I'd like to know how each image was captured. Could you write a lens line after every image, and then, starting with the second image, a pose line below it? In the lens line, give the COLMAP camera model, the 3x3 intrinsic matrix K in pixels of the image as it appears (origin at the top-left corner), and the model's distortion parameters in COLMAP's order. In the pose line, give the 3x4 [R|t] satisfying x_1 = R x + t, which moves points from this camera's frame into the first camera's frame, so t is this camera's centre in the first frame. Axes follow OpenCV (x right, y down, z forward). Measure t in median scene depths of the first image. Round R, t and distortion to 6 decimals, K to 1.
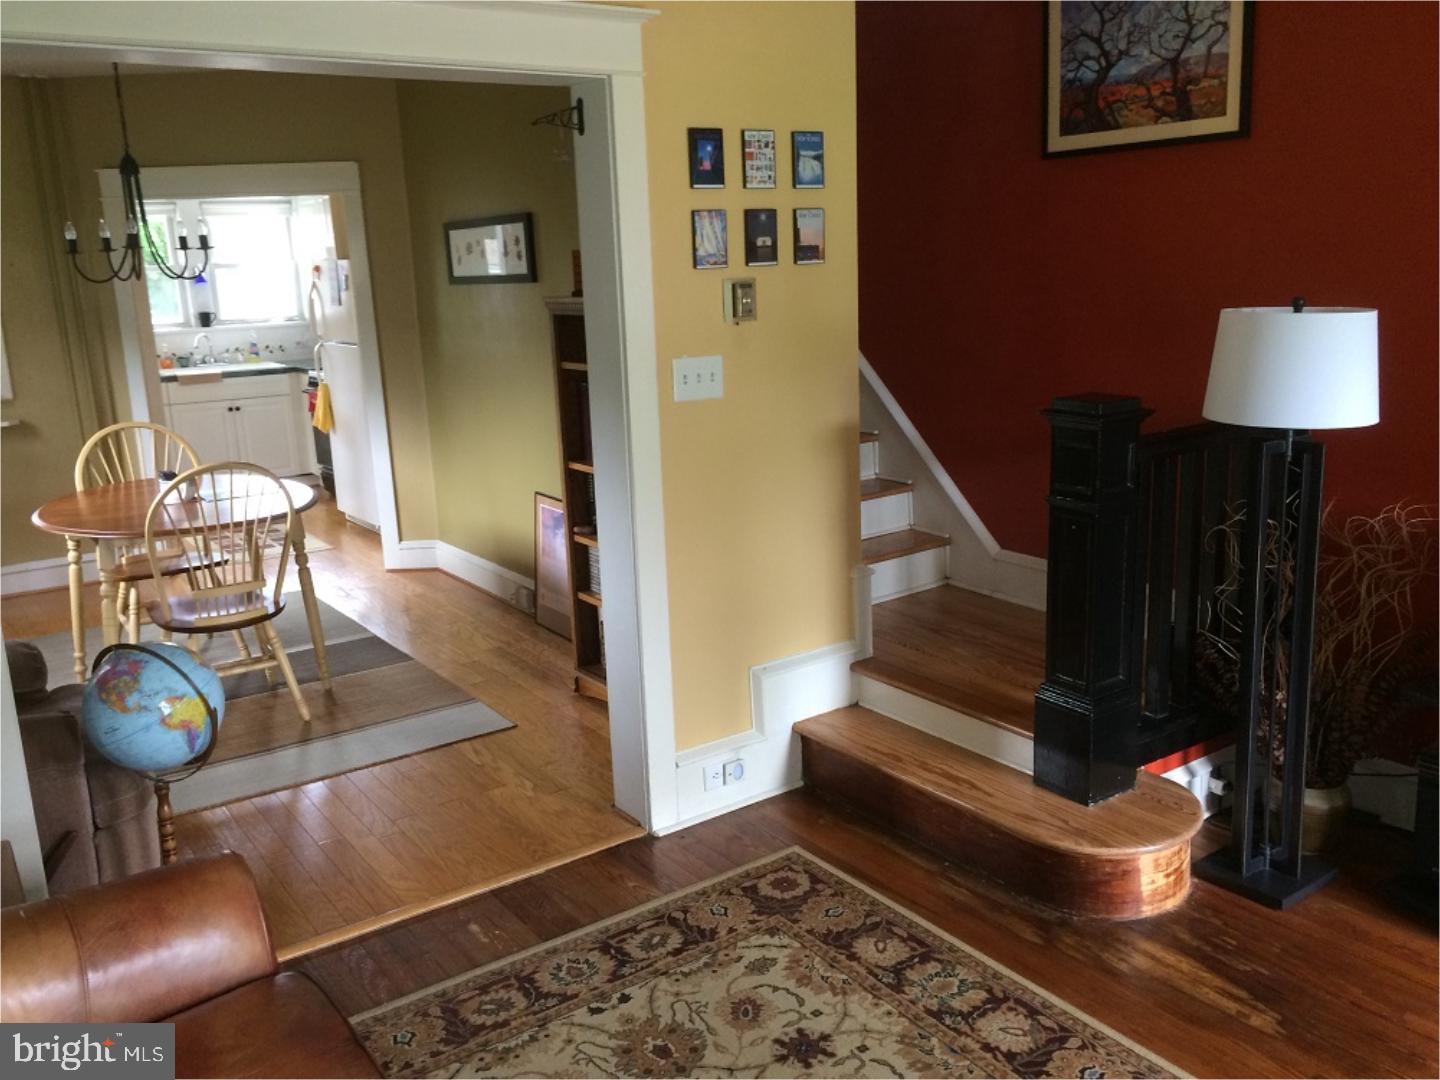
lens RADIAL K [[1233.8, 0, 720.0], [0, 1233.8, 540.0], [0, 0, 1]] dist [0.013030, -0.004041]
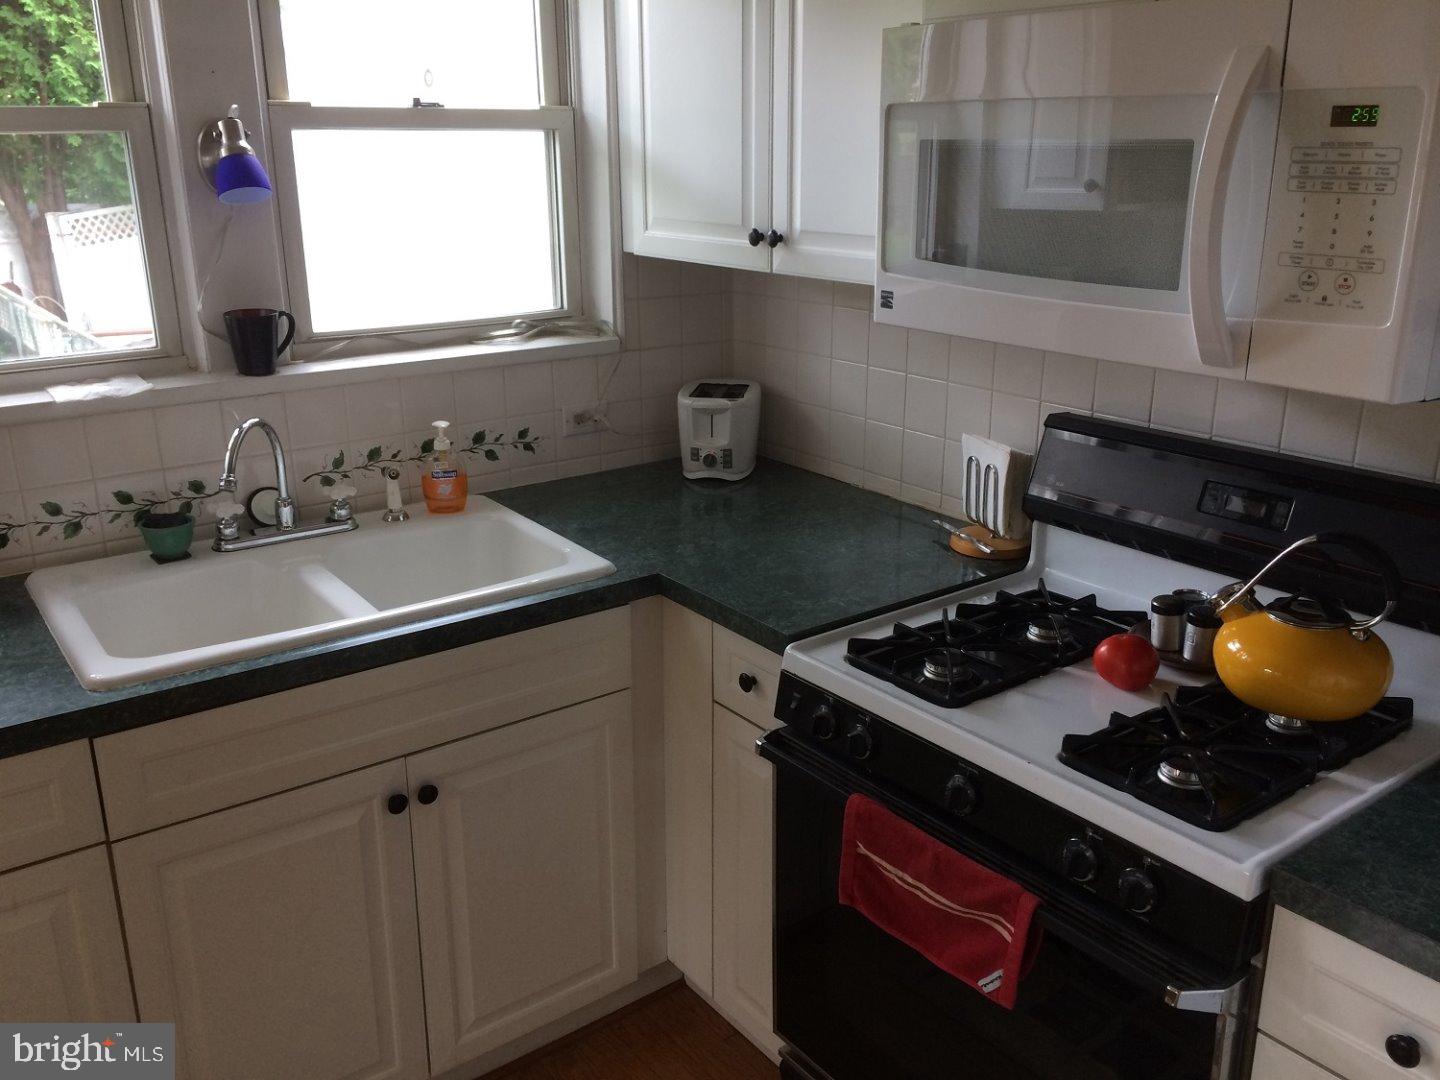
lens RADIAL K [[1233.8, 0, 720.0], [0, 1233.8, 540.0], [0, 0, 1]] dist [0.013030, -0.004041]
pose [[0.998913, 0.025744, 0.038861, -0.334378], [-0.028984, 0.995936, 0.085270, -0.163535], [-0.036508, -0.086304, 0.995600, 0.754639]]
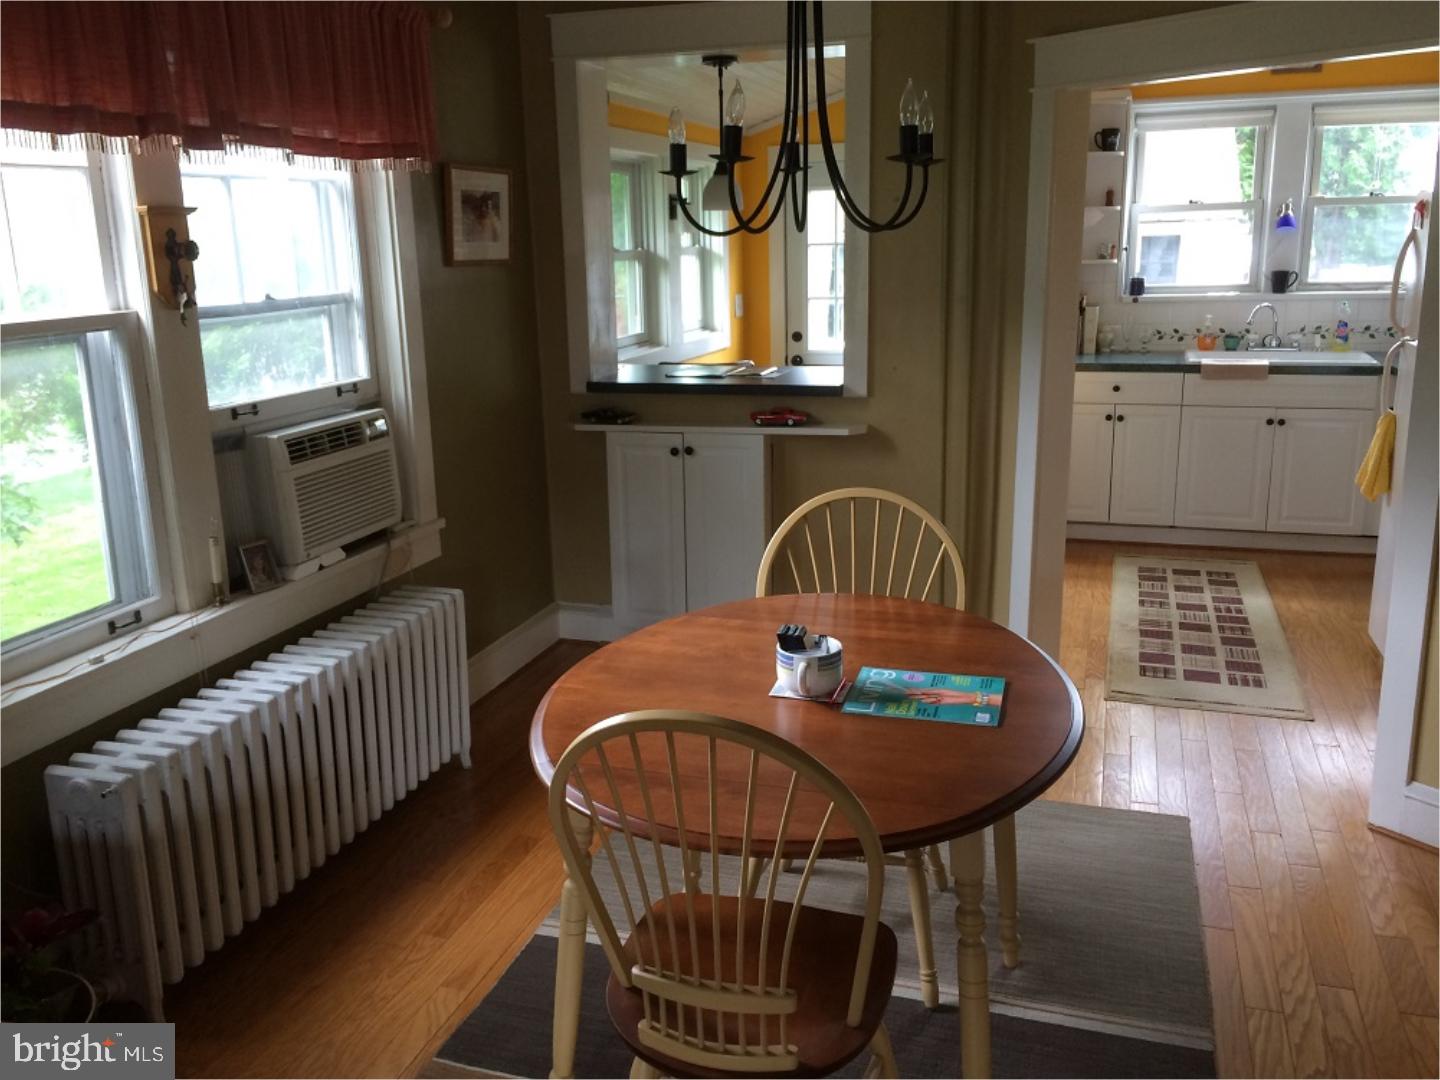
lens RADIAL K [[1233.8, 0, 720.0], [0, 1233.8, 540.0], [0, 0, 1]] dist [0.013030, -0.004041]
pose [[0.601689, 0.214697, -0.769335, -0.048968], [-0.177570, 0.975048, 0.133230, -0.076540], [0.778742, 0.056448, 0.624799, 0.346824]]
